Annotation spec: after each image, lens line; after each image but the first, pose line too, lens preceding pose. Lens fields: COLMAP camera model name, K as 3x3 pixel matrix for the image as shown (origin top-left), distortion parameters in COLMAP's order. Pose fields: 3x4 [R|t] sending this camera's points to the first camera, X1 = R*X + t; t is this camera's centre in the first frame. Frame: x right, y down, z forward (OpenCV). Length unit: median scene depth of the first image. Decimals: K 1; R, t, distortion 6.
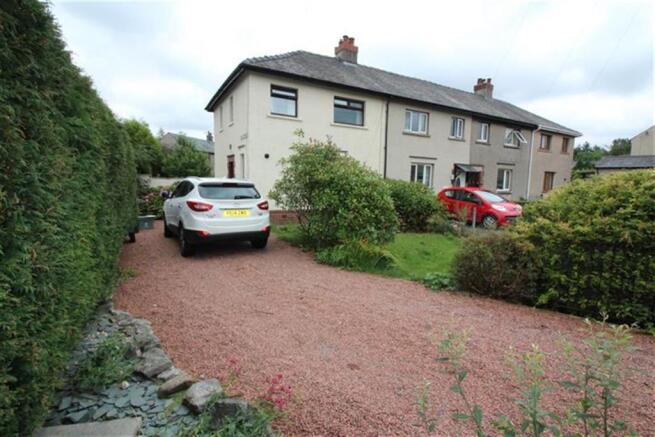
lens RADIAL K [[283.7, 0, 327.5], [0, 283.7, 202.3], [0, 0, 1]] dist [-0.000233, -0.000033]
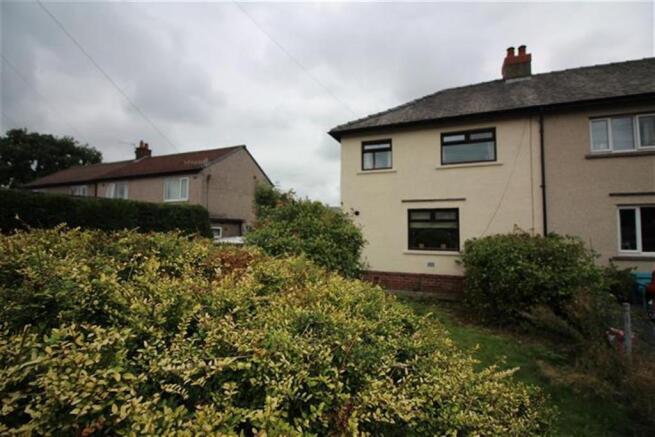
lens RADIAL K [[304.5, 0, 326.7], [0, 304.5, 214.5], [0, 0, 1]] dist [-0.000321, -0.014122]
pose [[0.628652, -0.068186, -0.774692, 0.424606], [-0.062034, 0.988578, -0.137351, -0.006969], [0.775208, 0.134403, 0.617242, 0.219182]]
